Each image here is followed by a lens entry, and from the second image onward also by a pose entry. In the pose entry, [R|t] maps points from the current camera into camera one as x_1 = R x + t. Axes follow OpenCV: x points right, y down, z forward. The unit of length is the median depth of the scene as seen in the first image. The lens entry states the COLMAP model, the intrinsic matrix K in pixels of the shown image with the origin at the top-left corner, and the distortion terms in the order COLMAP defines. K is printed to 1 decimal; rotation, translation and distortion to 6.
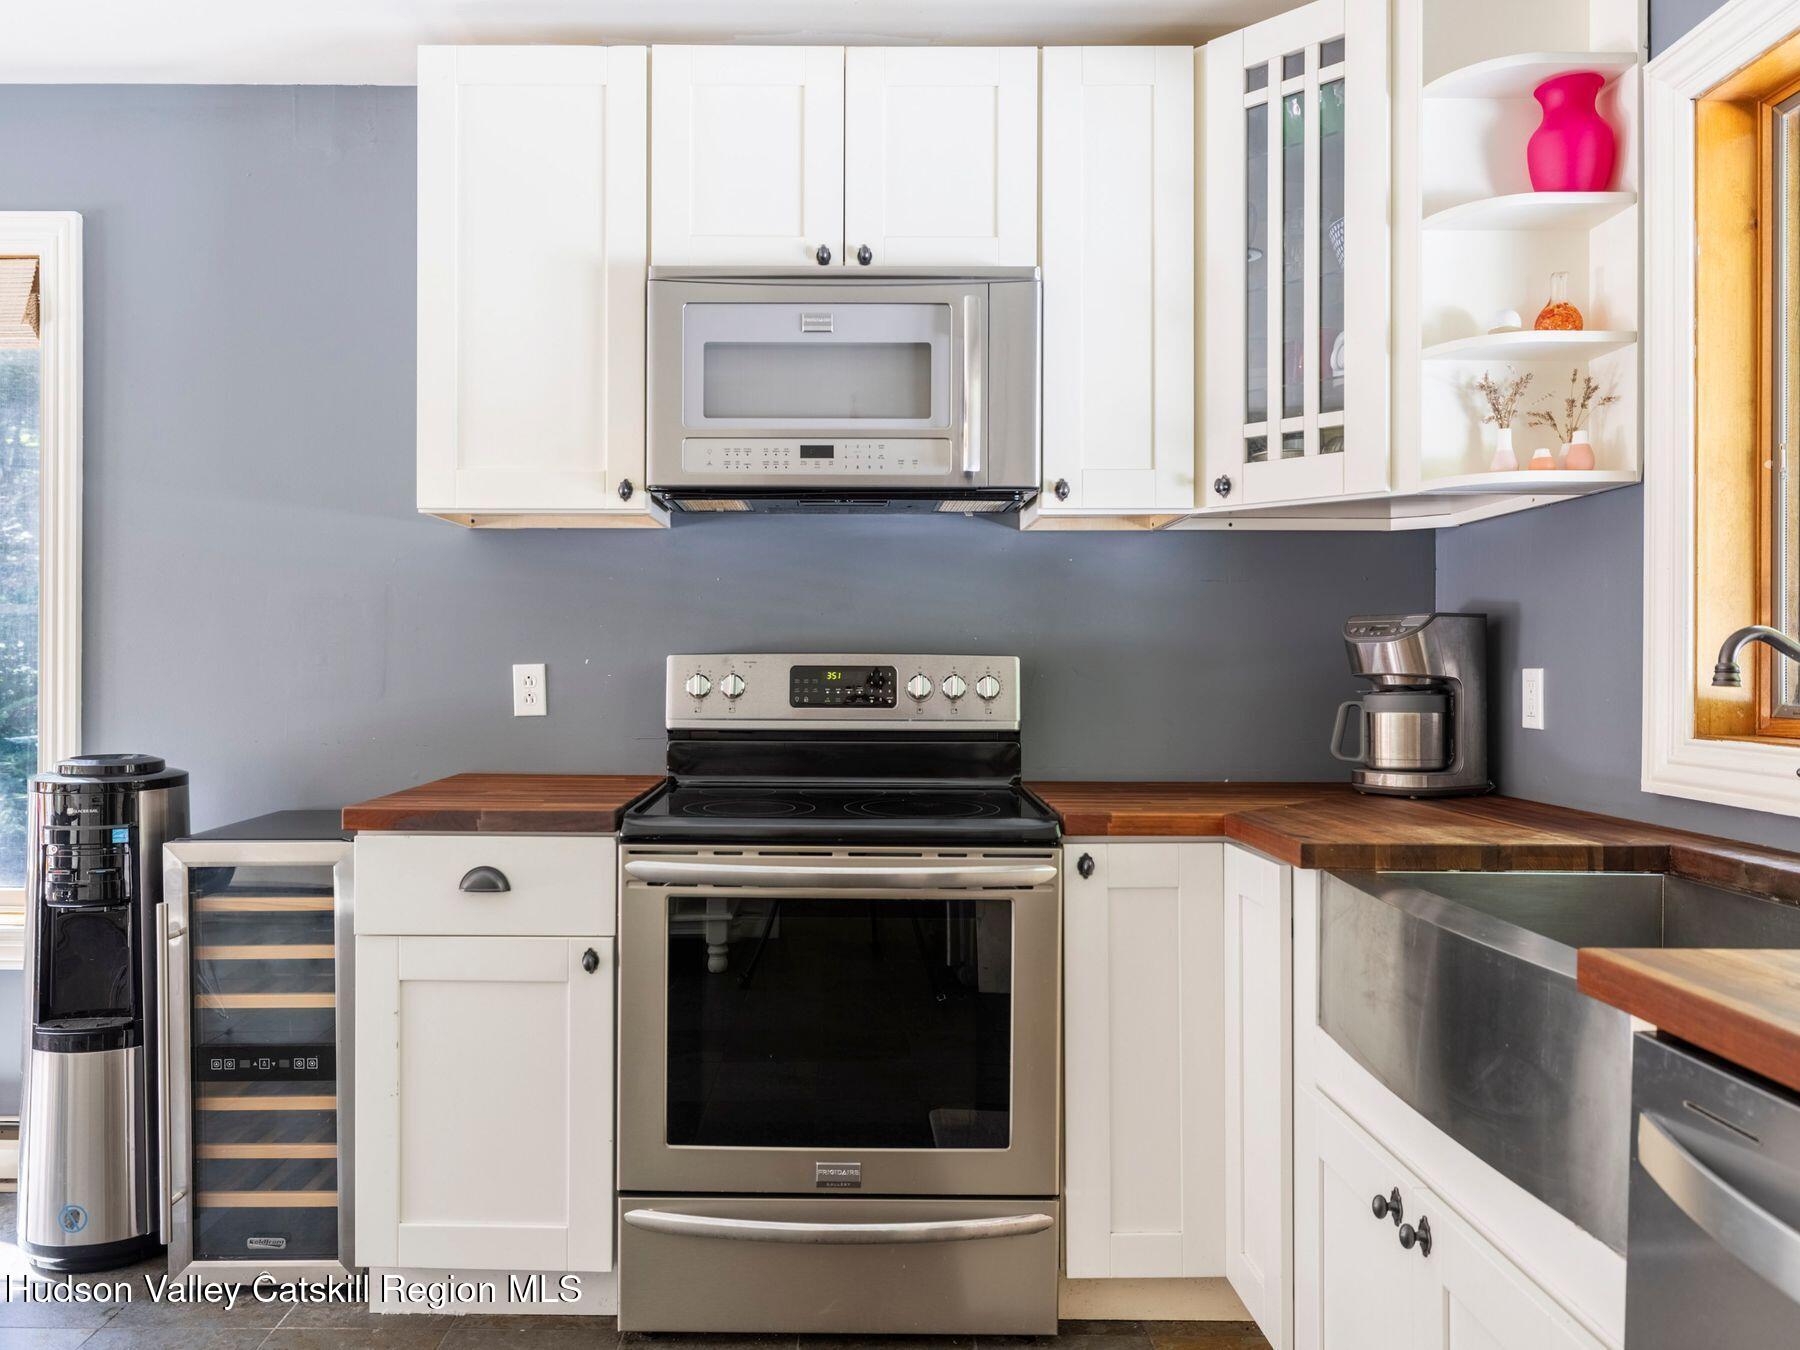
lens RADIAL K [[1300.5, 0, 862.7], [0, 1300.5, 672.0], [0, 0, 1]] dist [-0.000217, -0.002436]
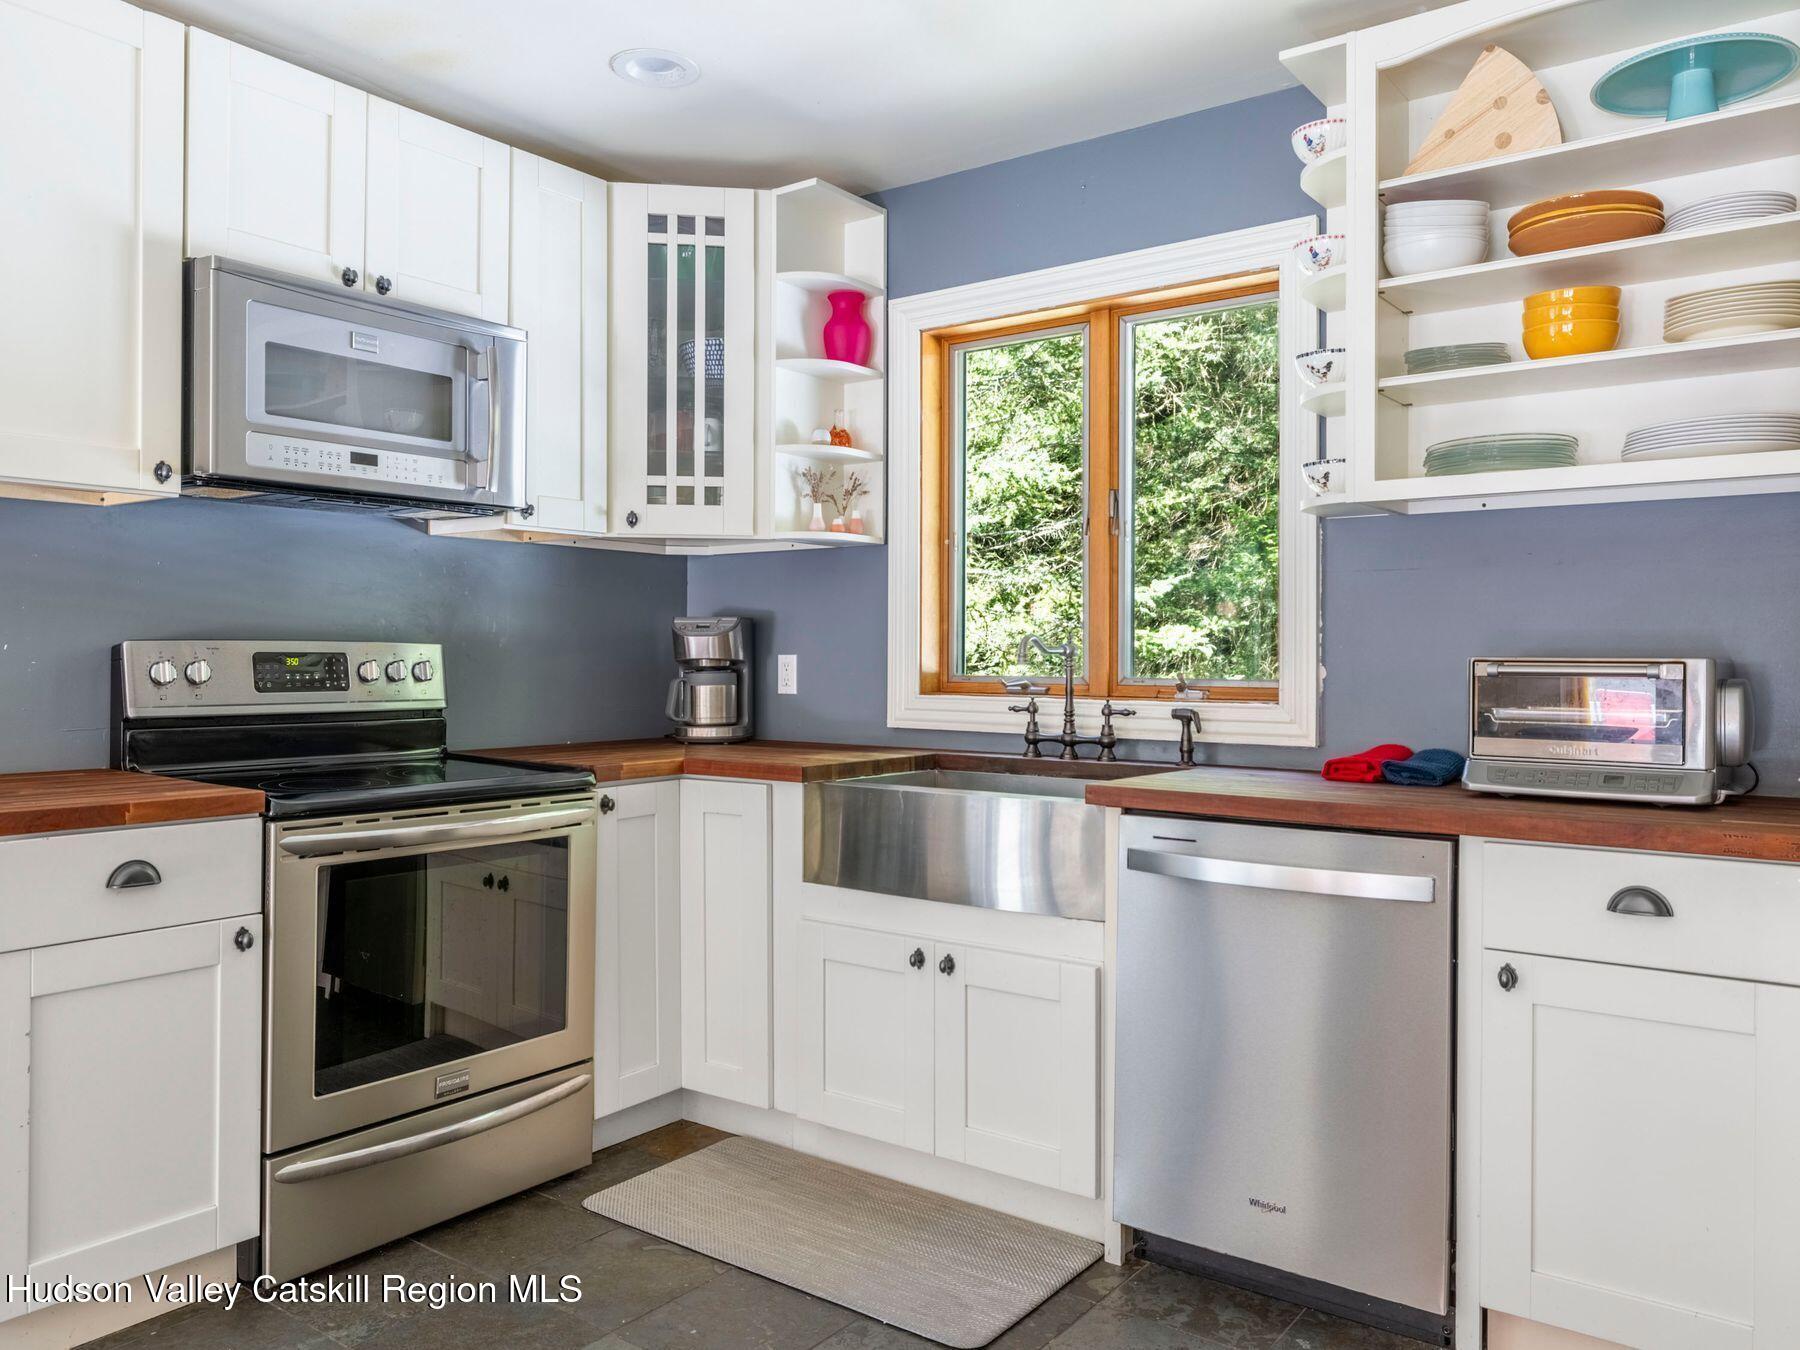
lens RADIAL K [[1300.5, 0, 862.7], [0, 1300.5, 672.0], [0, 0, 1]] dist [-0.000217, -0.002436]
pose [[0.614475, -0.010793, 0.788862, -0.649779], [0.001395, 0.999920, 0.012593, -0.001545], [-0.788935, -0.006638, 0.614441, -0.015638]]
